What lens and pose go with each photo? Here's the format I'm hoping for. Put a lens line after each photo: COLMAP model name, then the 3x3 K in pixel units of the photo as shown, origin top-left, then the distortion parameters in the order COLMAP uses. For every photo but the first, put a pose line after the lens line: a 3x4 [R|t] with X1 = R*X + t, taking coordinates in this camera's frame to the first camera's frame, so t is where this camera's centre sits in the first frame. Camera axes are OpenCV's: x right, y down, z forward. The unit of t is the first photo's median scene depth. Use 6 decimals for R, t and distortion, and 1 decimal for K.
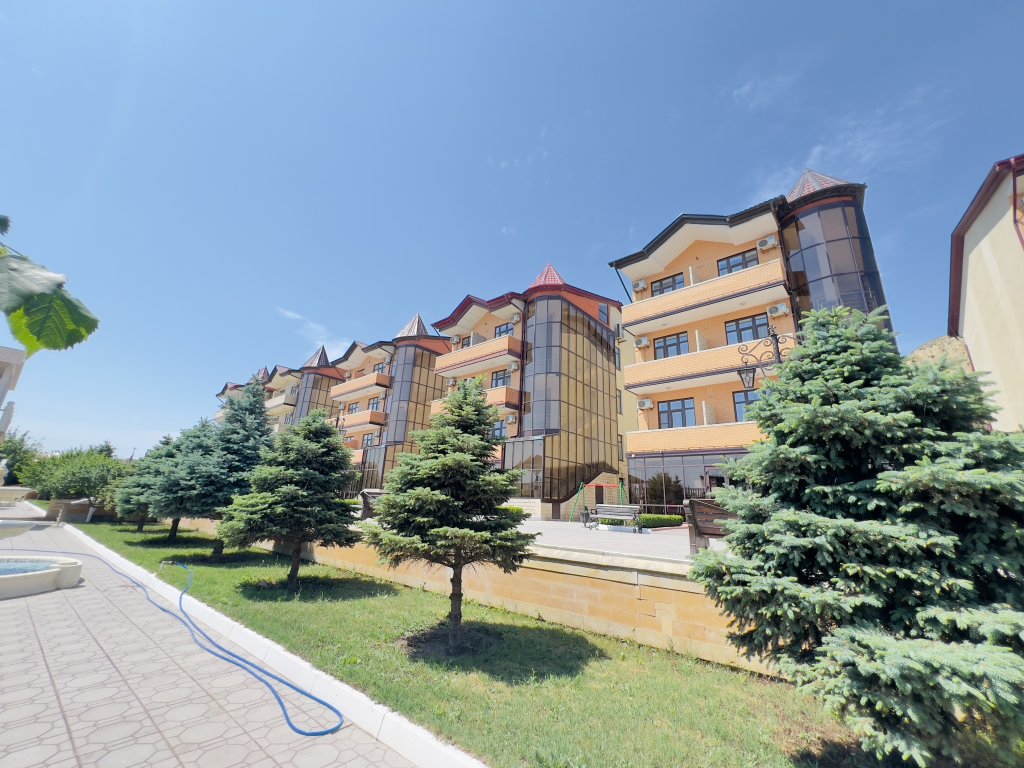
lens RADIAL K [[411.9, 0, 508.7], [0, 411.9, 379.5], [0, 0, 1]] dist [-0.002627, 0.000570]
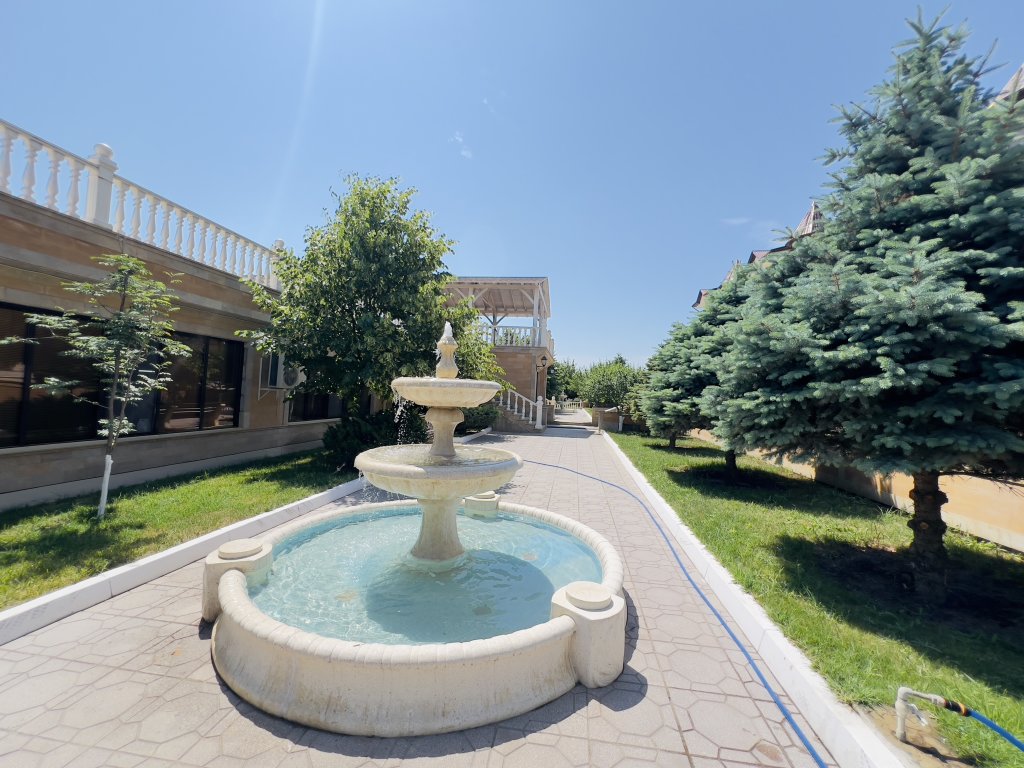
lens RADIAL K [[411.9, 0, 512.9], [0, 411.9, 380.8], [0, 0, 1]] dist [-0.002627, 0.000570]
pose [[0.516338, -0.049610, -0.854947, -0.425581], [0.231041, 0.969373, 0.083286, 0.125574], [0.824630, -0.240531, 0.511986, 0.428560]]
